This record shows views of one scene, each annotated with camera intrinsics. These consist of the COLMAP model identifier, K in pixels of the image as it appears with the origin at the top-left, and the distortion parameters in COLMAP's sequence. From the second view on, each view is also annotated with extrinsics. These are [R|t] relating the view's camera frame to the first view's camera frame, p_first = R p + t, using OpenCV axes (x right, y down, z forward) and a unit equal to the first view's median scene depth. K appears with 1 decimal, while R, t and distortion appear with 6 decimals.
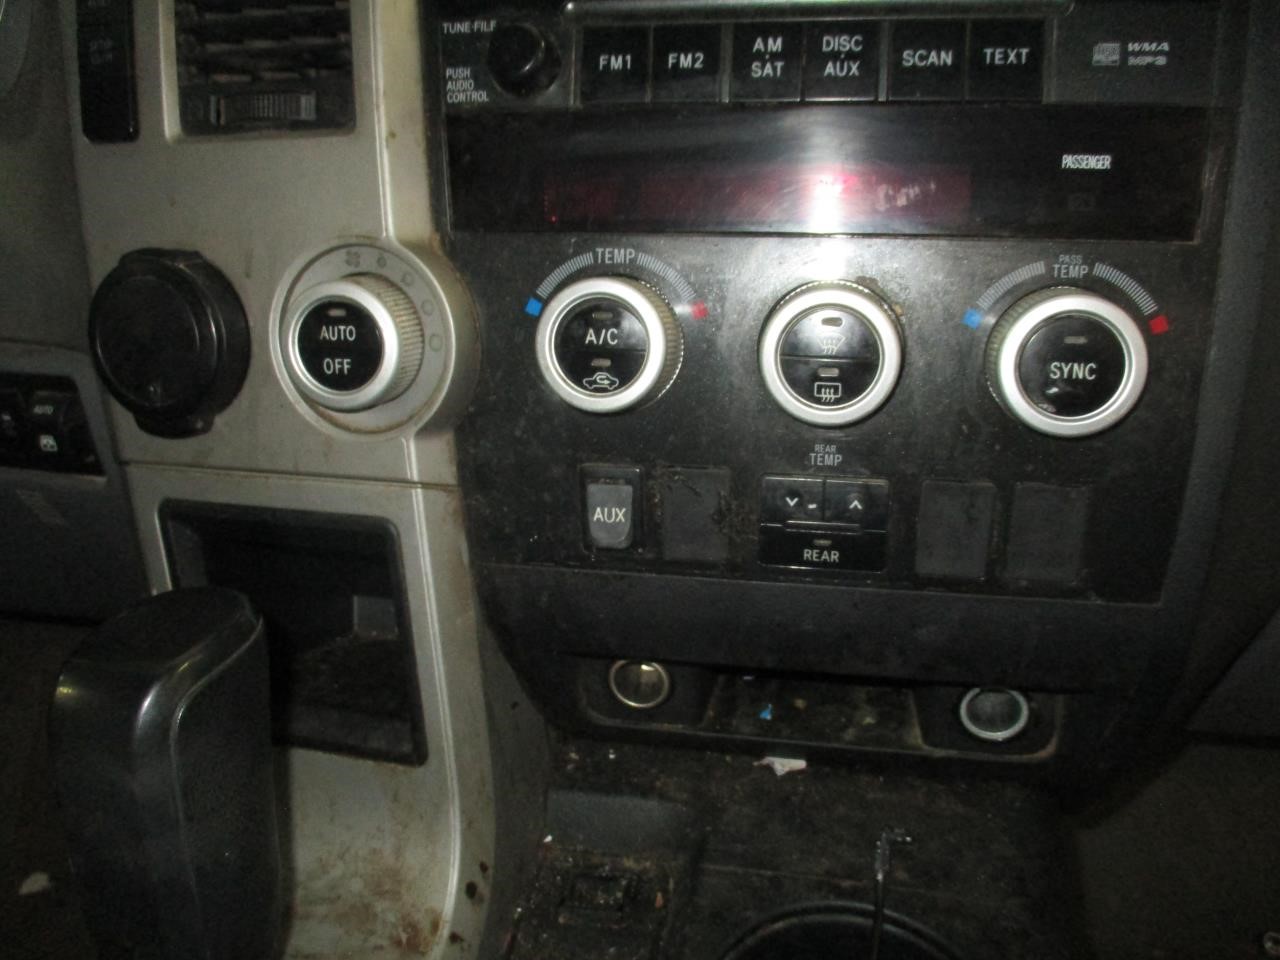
lens RADIAL K [[1086.9, 0, 640.0], [0, 1086.9, 480.0], [0, 0, 1]] dist [-0.010799, -0.003132]
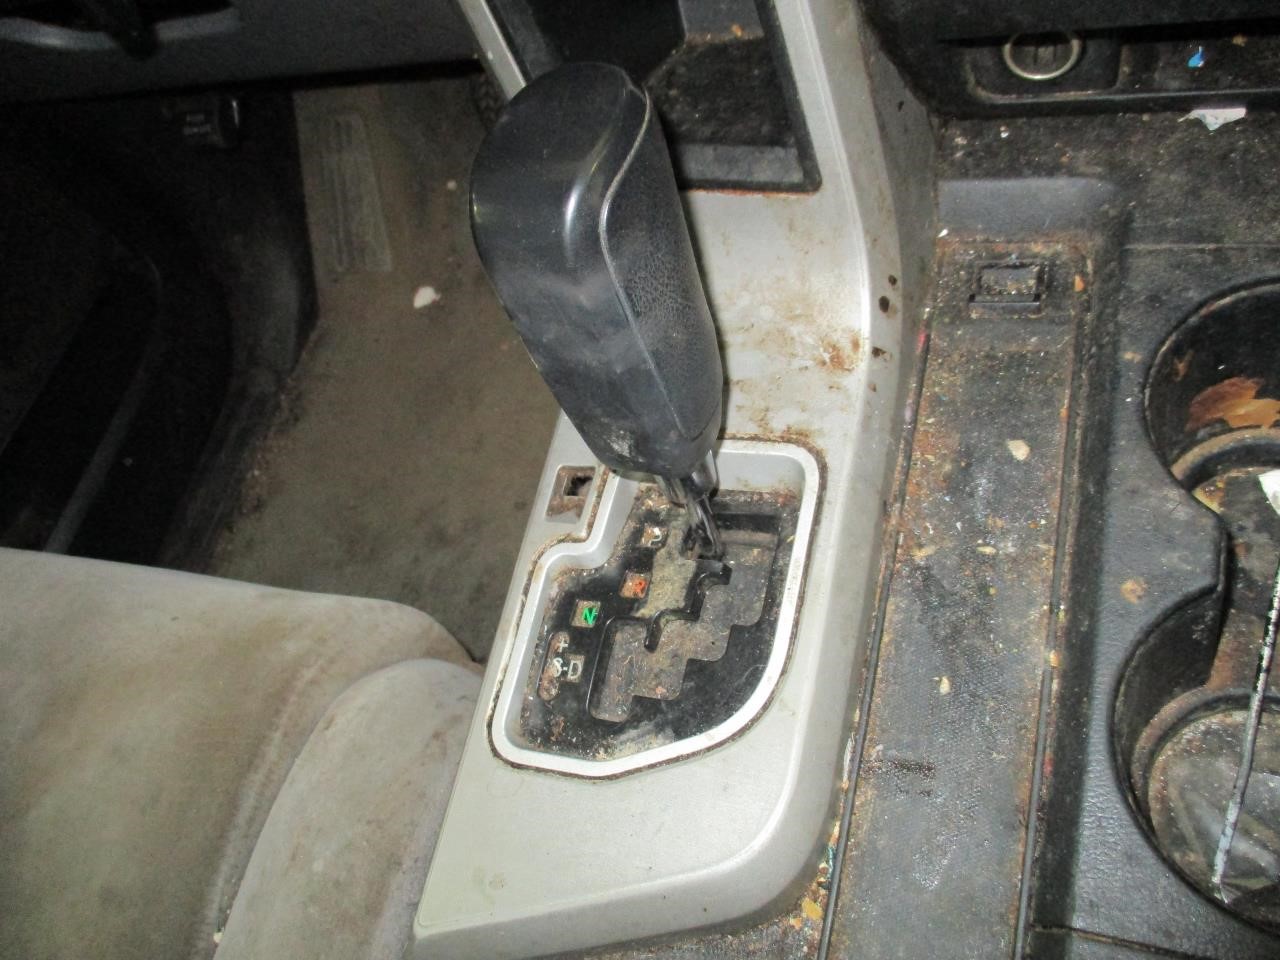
lens RADIAL K [[1063.6, 0, 640.0], [0, 1063.6, 480.0], [0, 0, 1]] dist [-0.036912, -0.002895]
pose [[0.957454, -0.085624, -0.275590, -0.110503], [0.230026, 0.803114, 0.549632, -0.074725], [0.174268, -0.589641, 0.788641, 0.095134]]
